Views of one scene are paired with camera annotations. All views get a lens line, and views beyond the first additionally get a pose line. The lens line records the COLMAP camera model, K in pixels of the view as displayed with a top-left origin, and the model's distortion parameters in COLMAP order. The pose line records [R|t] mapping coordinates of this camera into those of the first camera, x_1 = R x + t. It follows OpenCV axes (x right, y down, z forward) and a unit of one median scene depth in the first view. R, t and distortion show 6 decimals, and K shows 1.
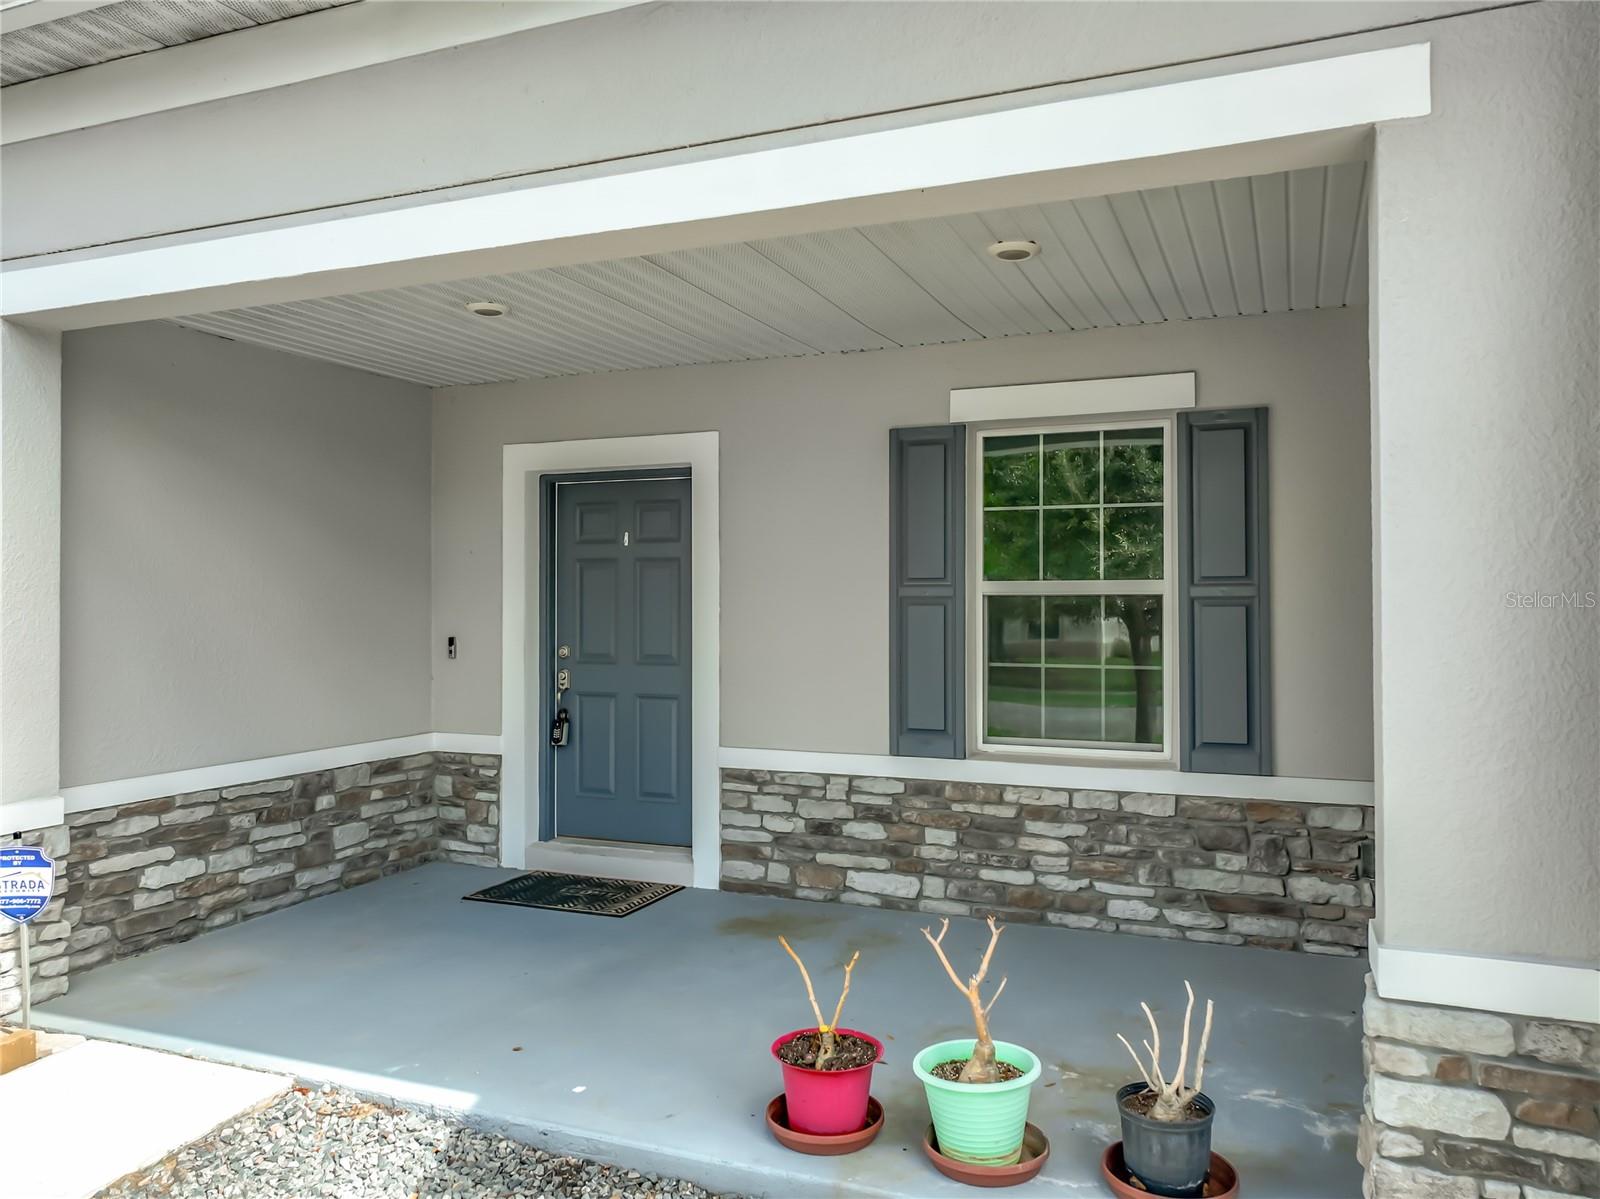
lens RADIAL K [[1175.3, 0, 816.0], [0, 1175.3, 588.9], [0, 0, 1]] dist [0.006617, 0.002925]
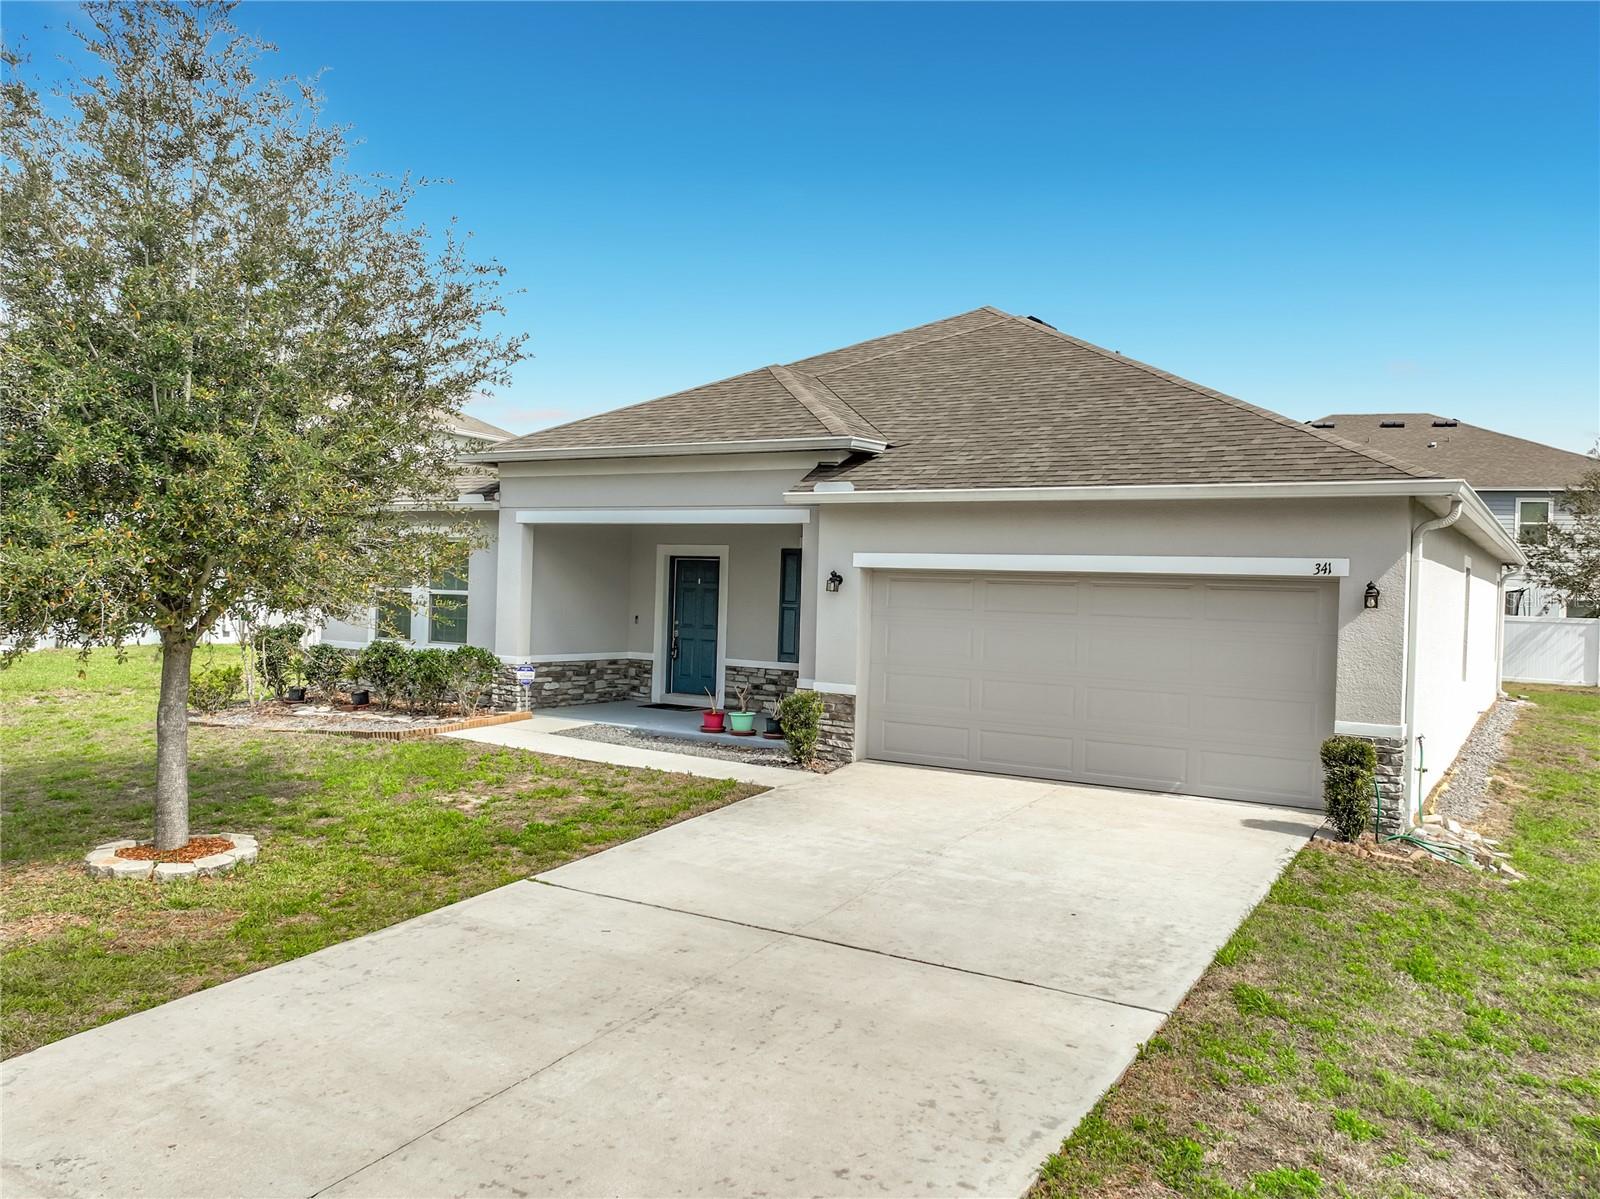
lens RADIAL K [[1277.3, 0, 783.2], [0, 1277.3, 590.1], [0, 0, 1]] dist [0.033478, 0.006418]
pose [[0.978774, 0.024421, -0.203481, 0.720730], [-0.022502, 0.999678, 0.011737, -0.073295], [0.203702, -0.006909, 0.979009, -2.109810]]
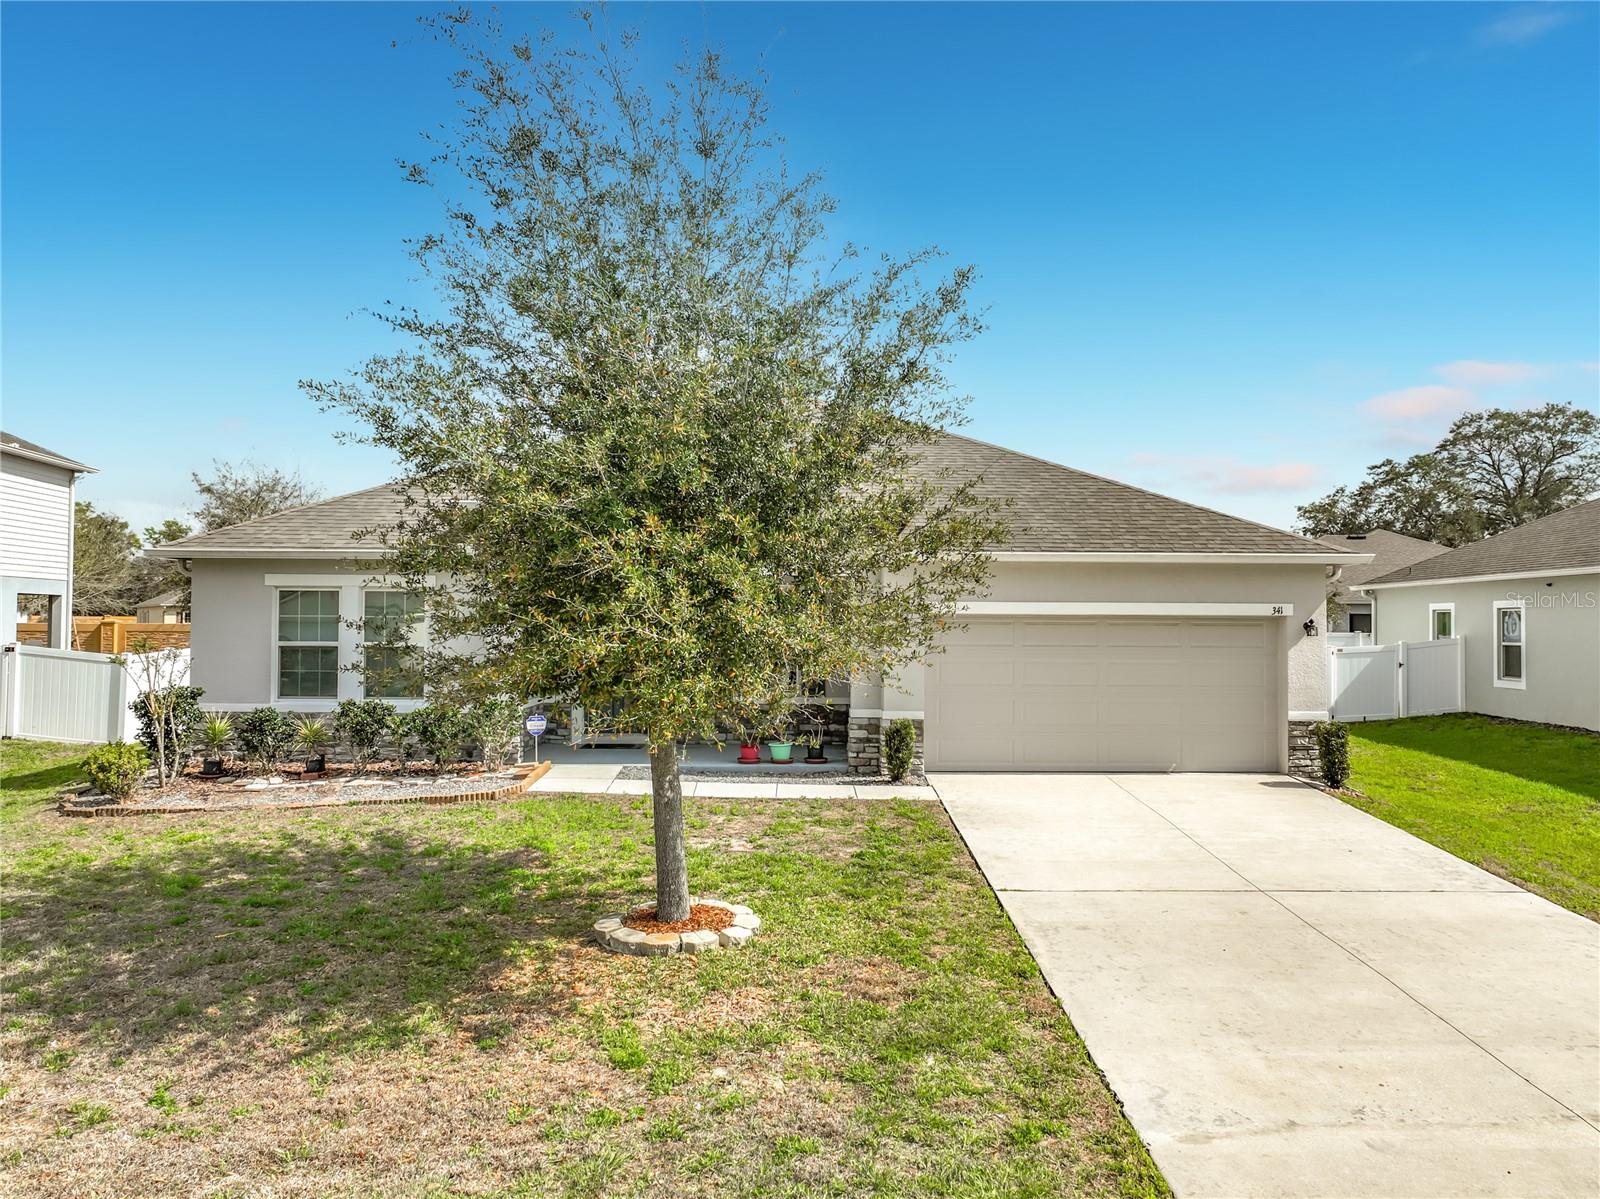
lens RADIAL K [[1175.3, 0, 812.0], [0, 1175.3, 604.4], [0, 0, 1]] dist [0.006617, 0.002925]
pose [[0.917099, 0.006902, 0.398600, -0.987391], [-0.004676, 0.999968, -0.006557, -0.093802], [-0.398633, 0.004150, 0.917101, -2.084852]]
